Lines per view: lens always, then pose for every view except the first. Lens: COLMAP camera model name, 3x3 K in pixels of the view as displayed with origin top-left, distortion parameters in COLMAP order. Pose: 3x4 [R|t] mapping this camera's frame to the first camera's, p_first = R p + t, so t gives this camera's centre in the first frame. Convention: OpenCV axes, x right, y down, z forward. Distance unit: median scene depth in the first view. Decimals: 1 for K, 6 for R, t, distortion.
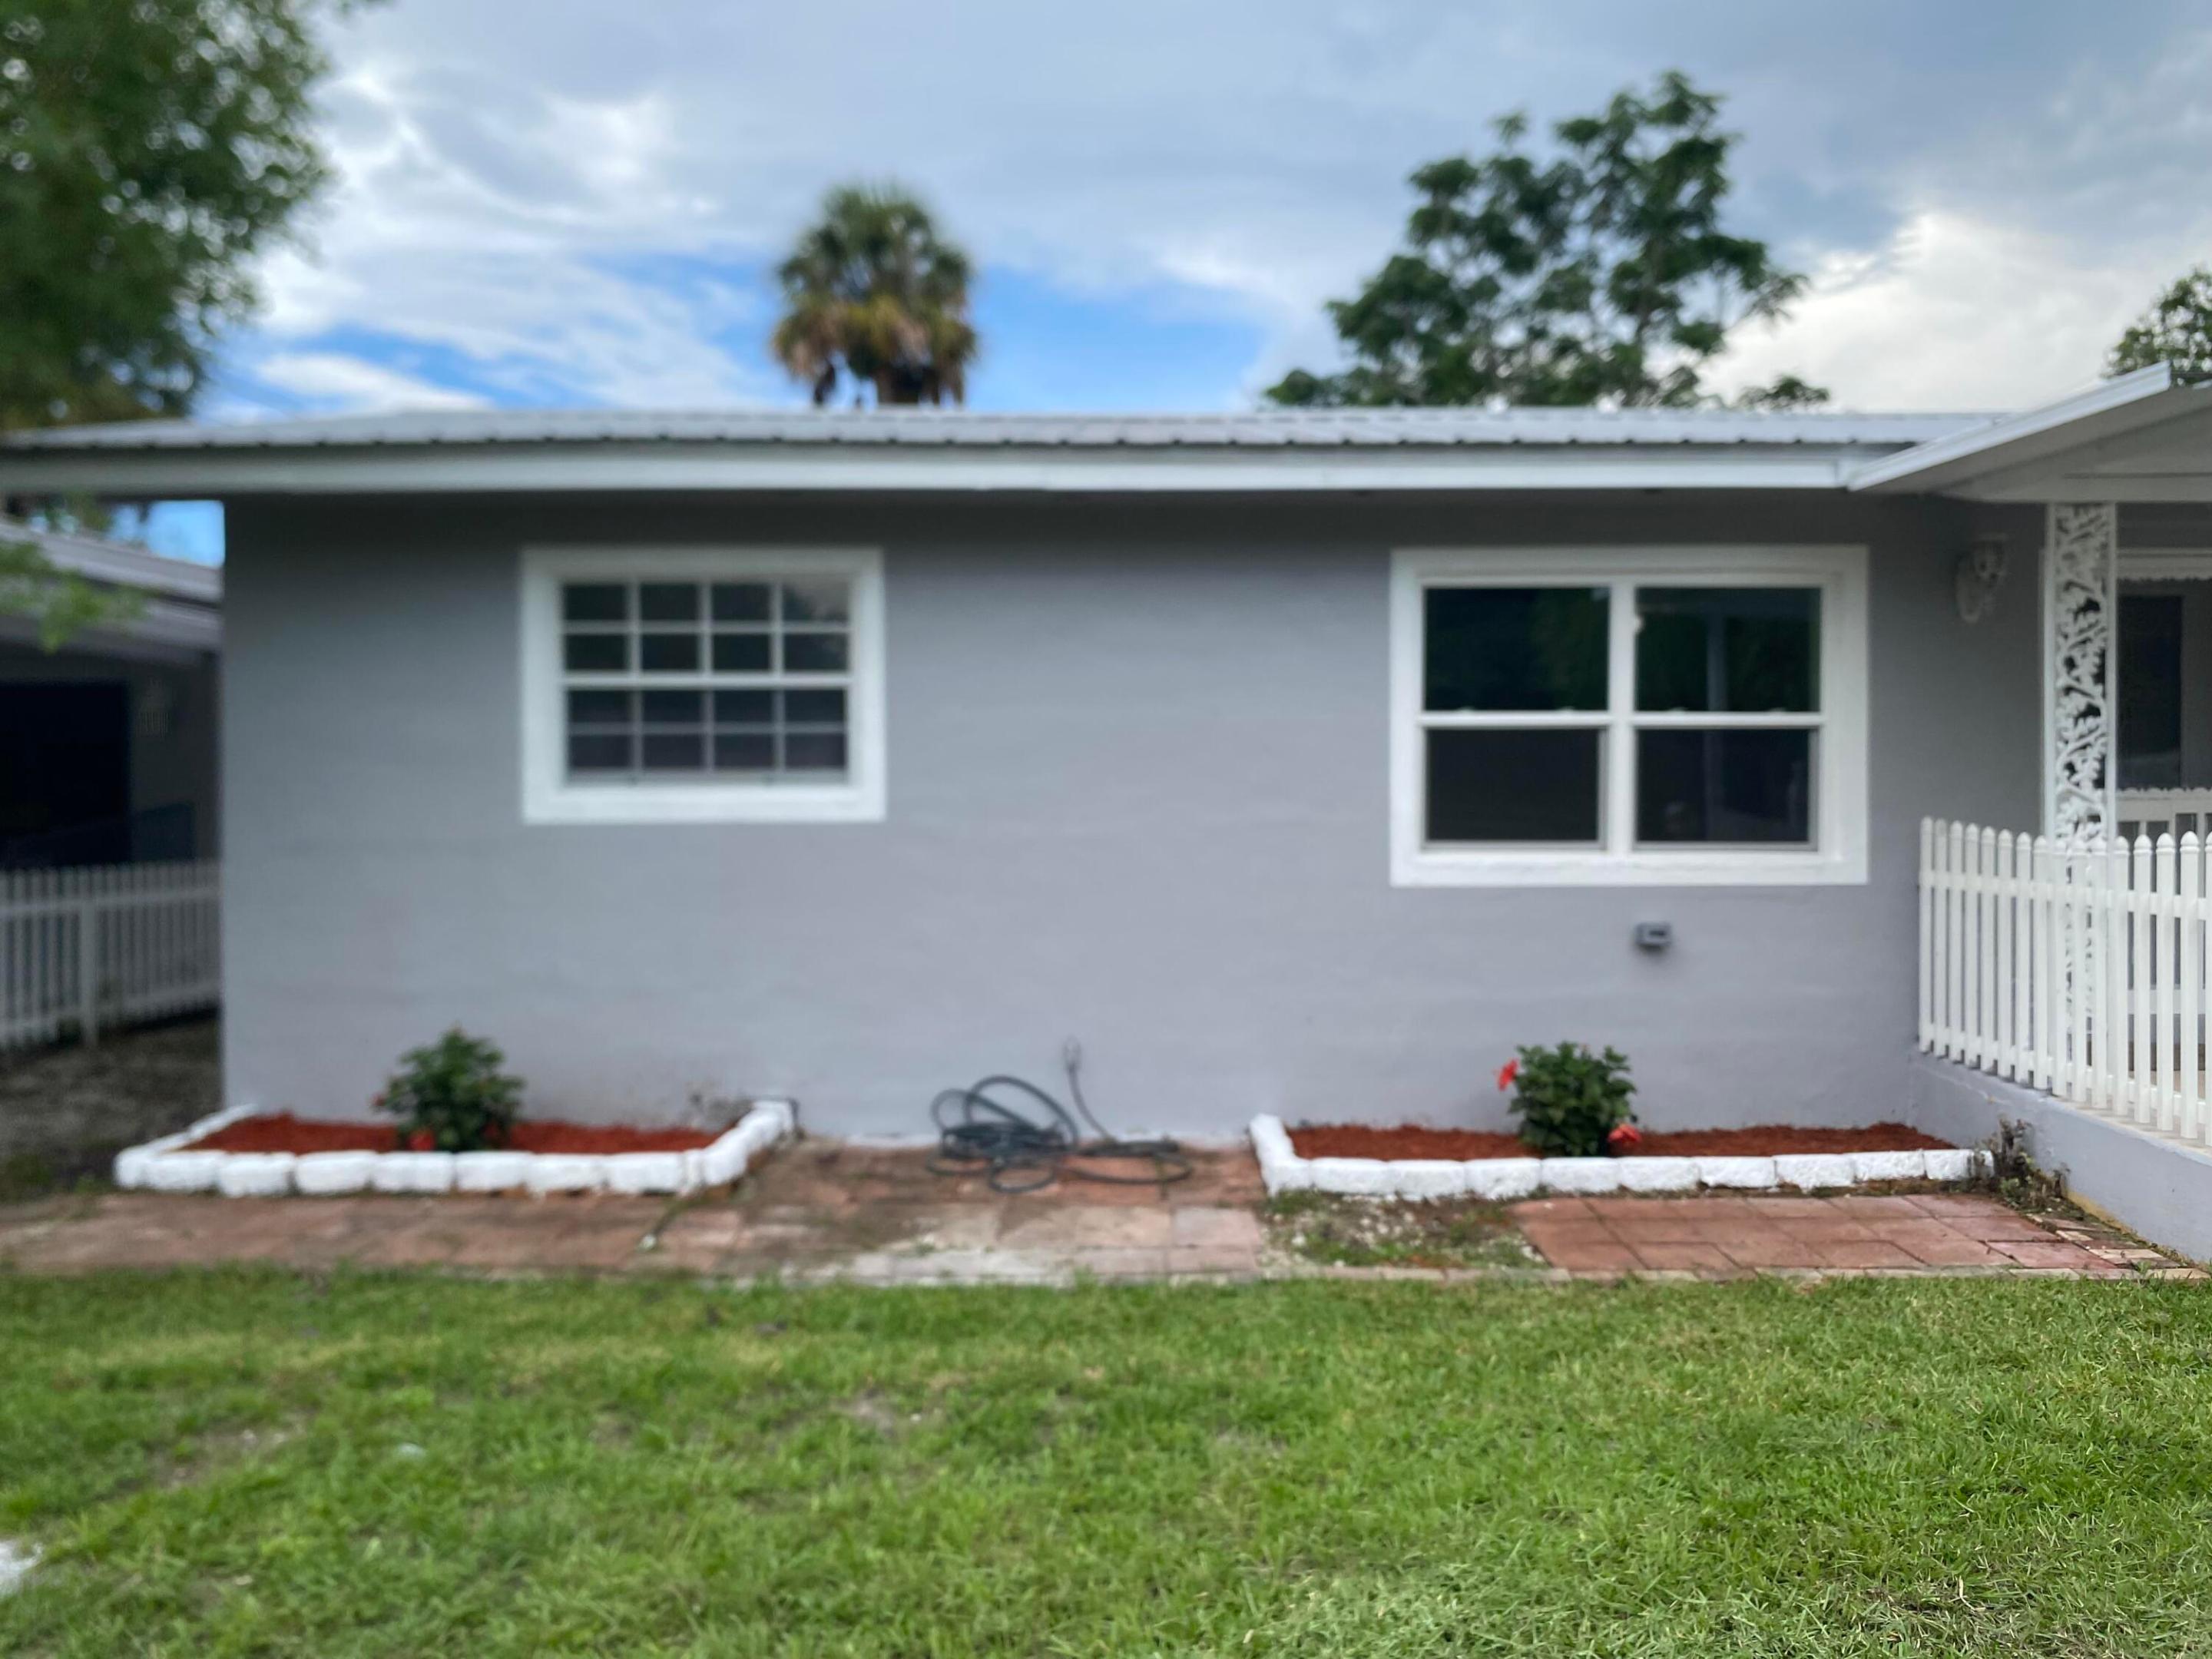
lens RADIAL K [[1714.0, 0, 1106.0], [0, 1714.0, 829.5], [0, 0, 1]] dist [0.000008, -0.008603]
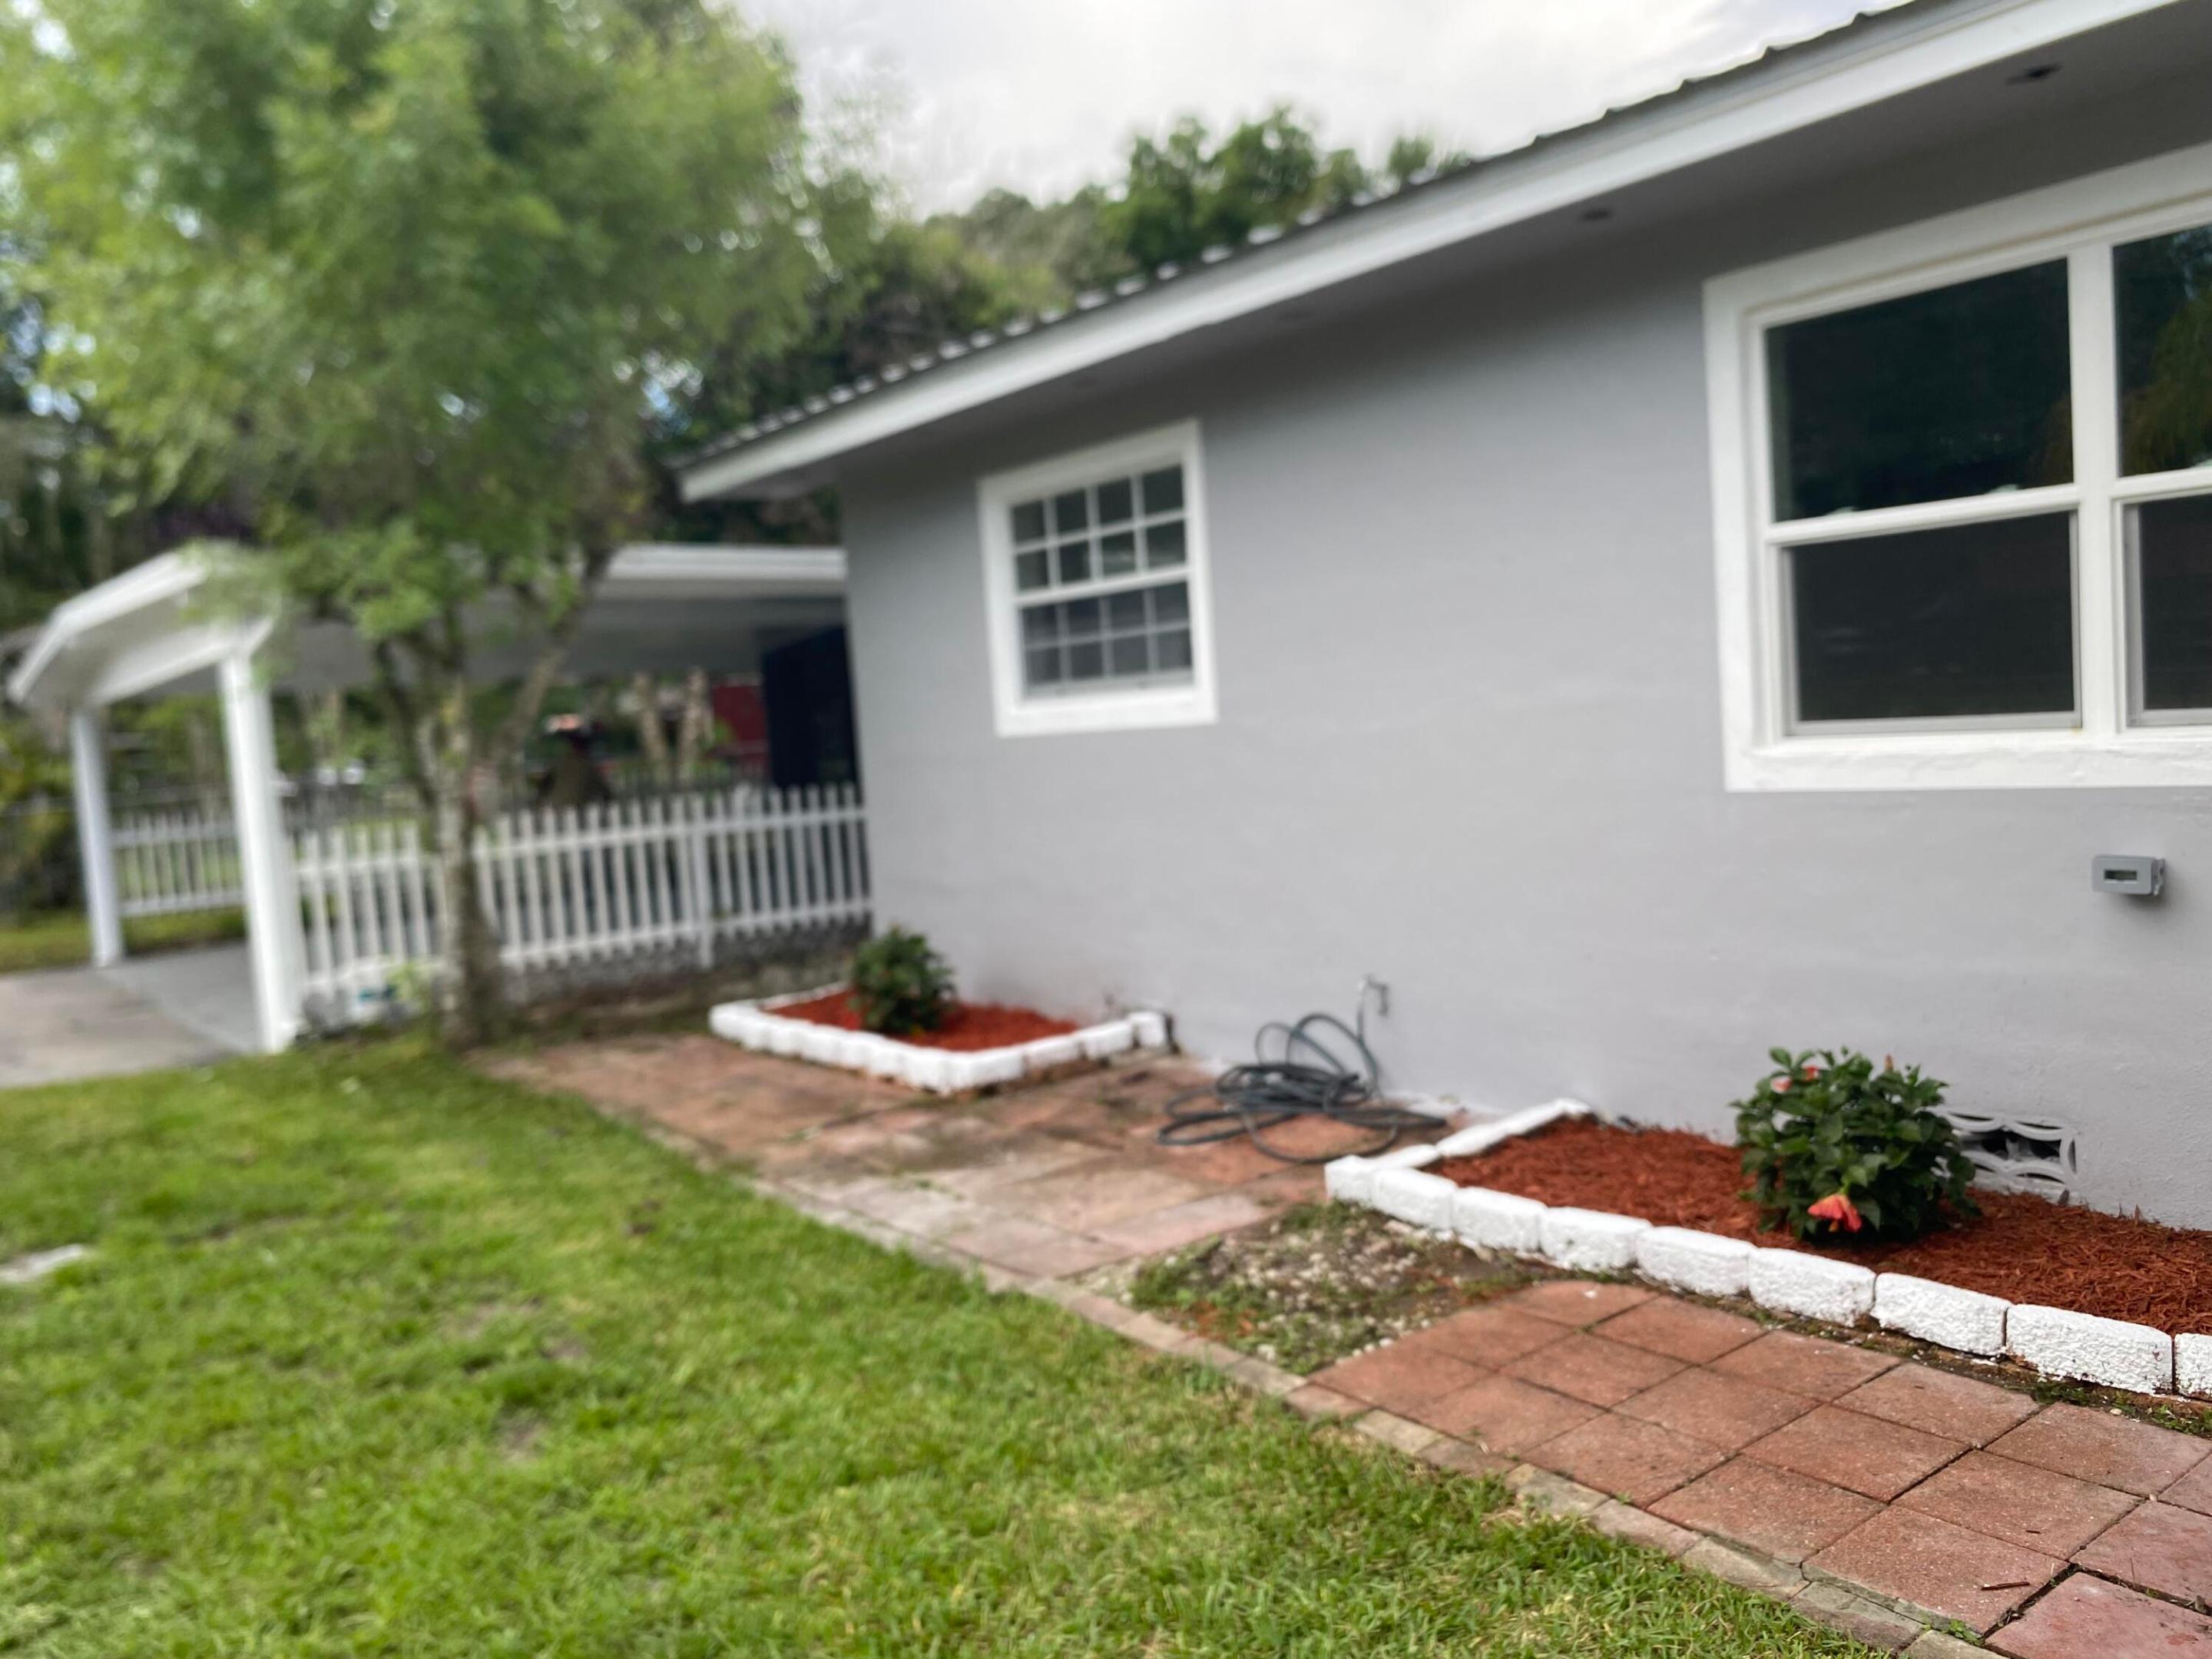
lens RADIAL K [[1728.2, 0, 1106.0], [0, 1728.2, 829.5], [0, 0, 1]] dist [0.001605, -0.001818]
pose [[0.600403, 0.012669, -0.799598, 0.561078], [0.057338, 0.996619, 0.058844, -0.005730], [0.797640, -0.081177, 0.597646, 0.394404]]
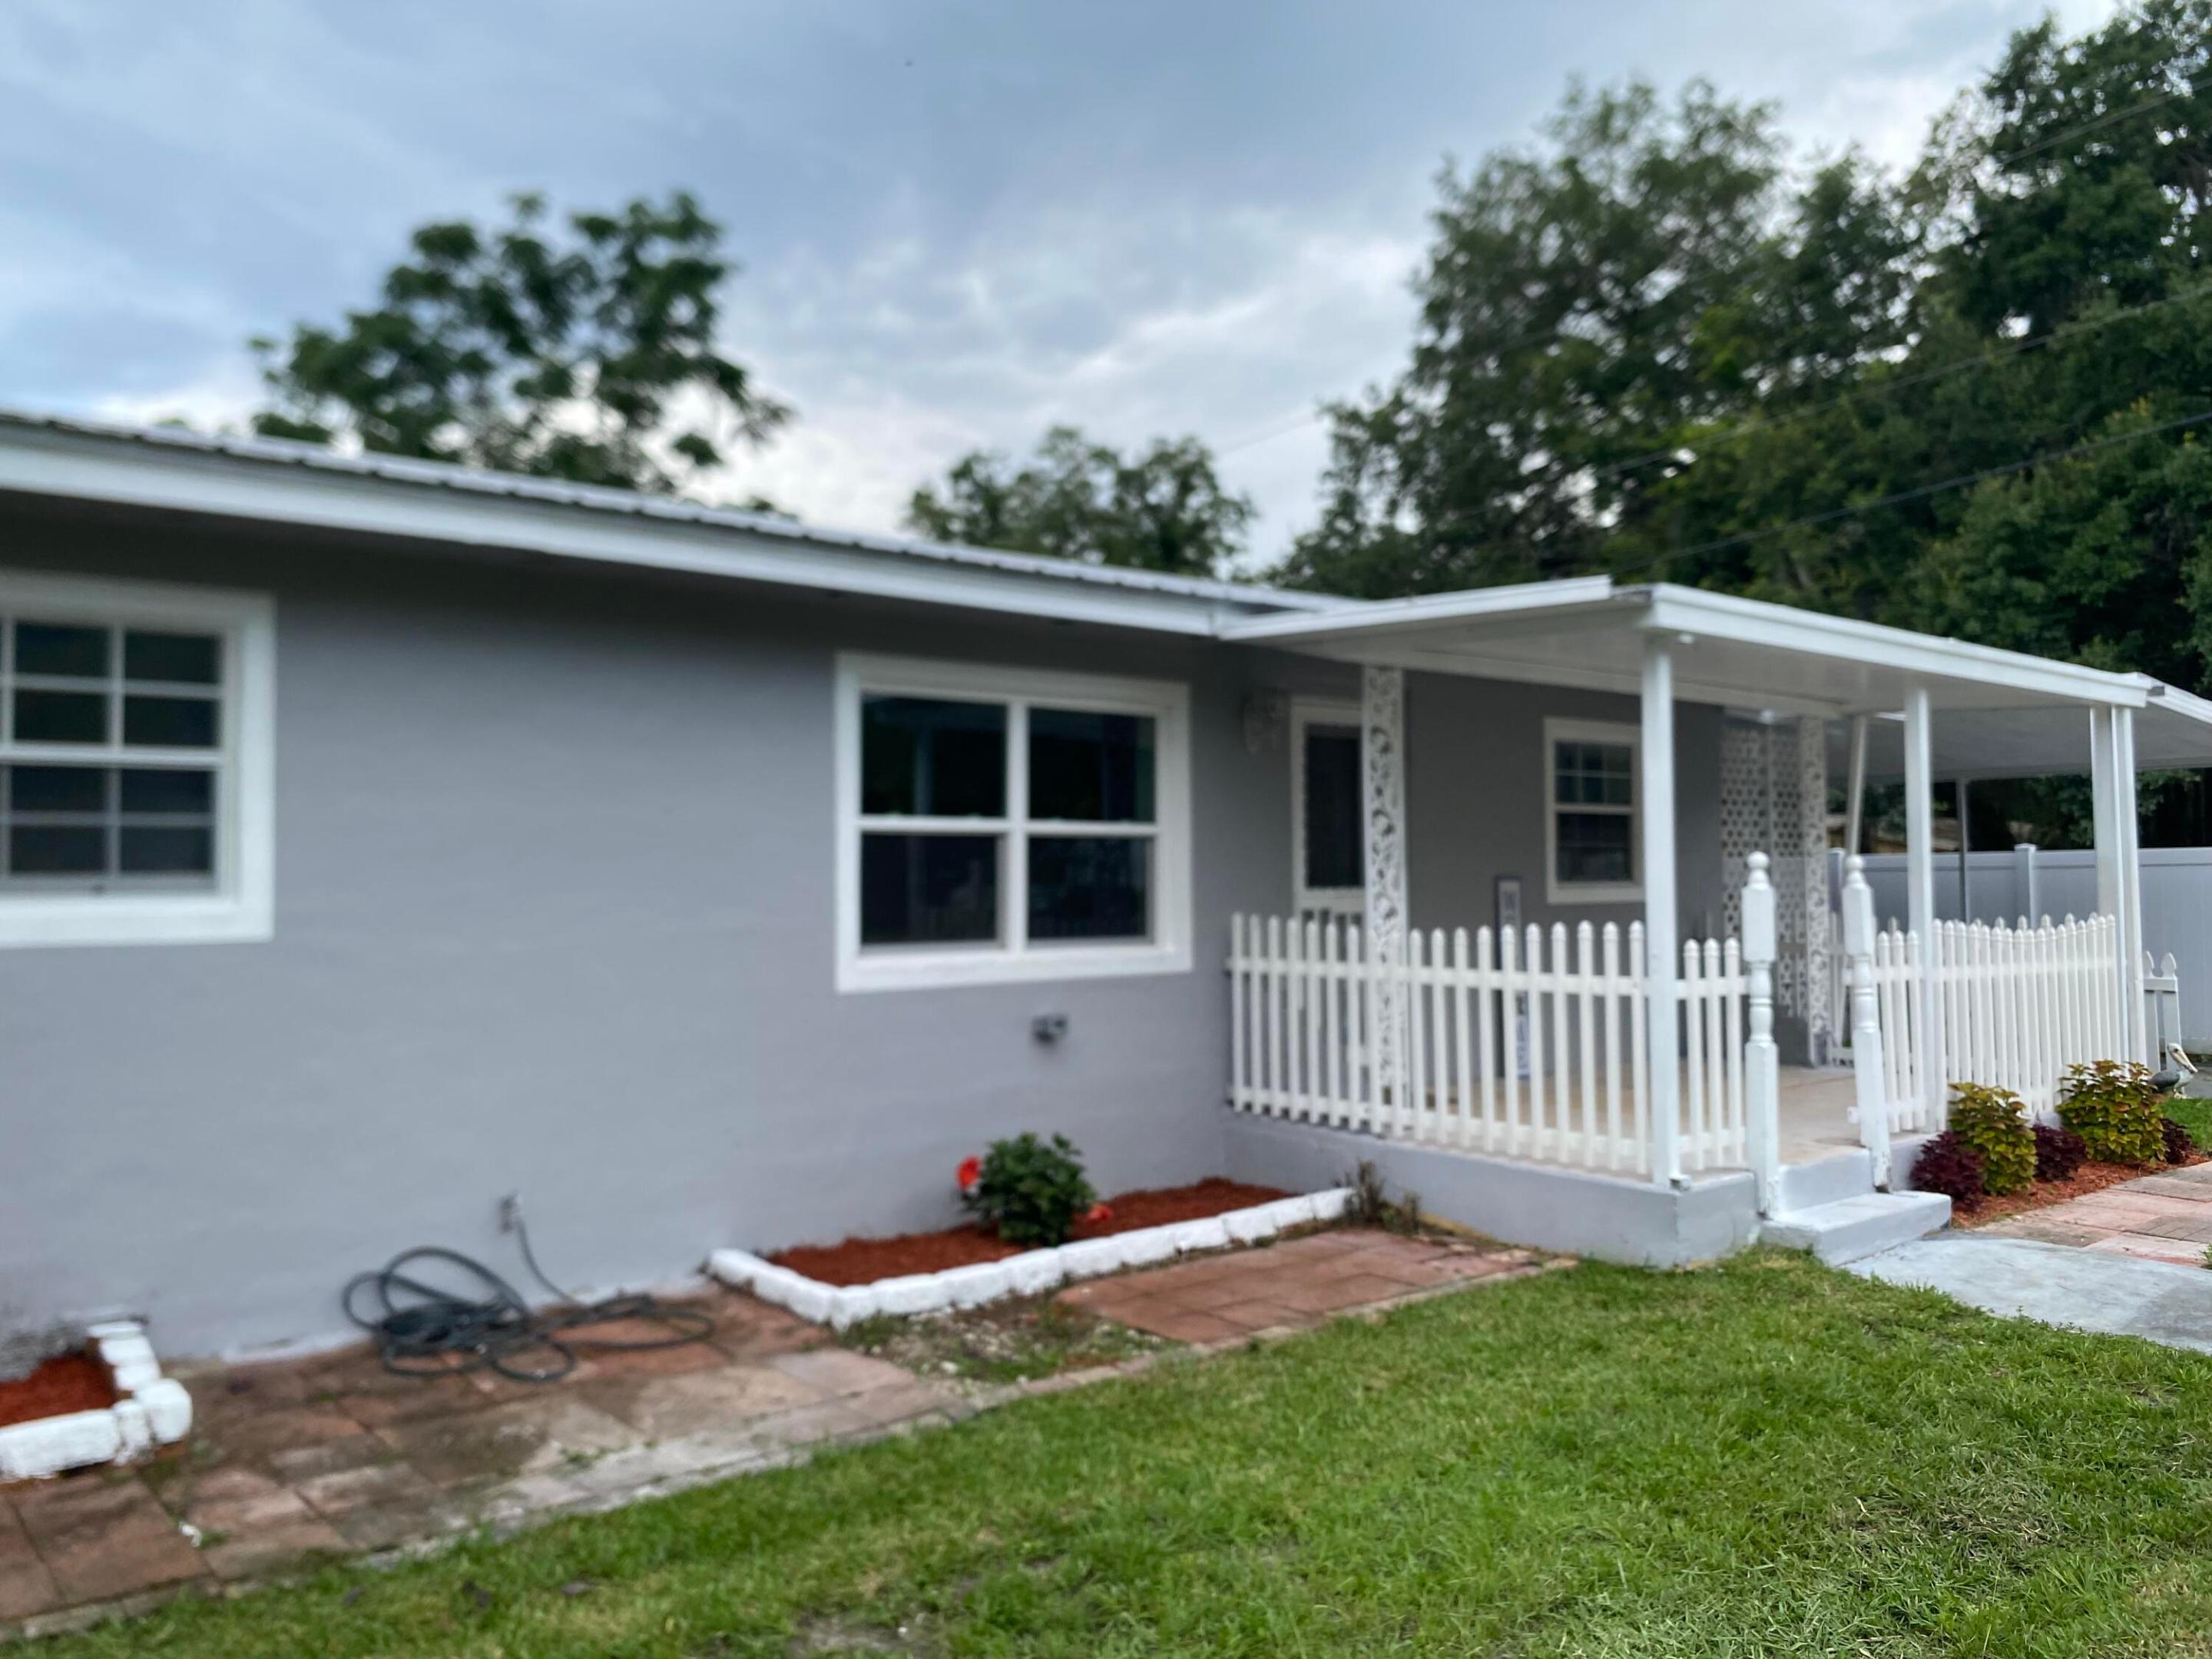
lens RADIAL K [[1714.3, 0, 1130.4], [0, 1714.3, 790.0], [0, 0, 1]] dist [0.115159, -0.235965]
pose [[0.760590, 0.031346, 0.648476, -0.349430], [0.018273, 0.997405, -0.069644, -0.010767], [-0.648976, 0.064820, 0.758043, 0.132952]]
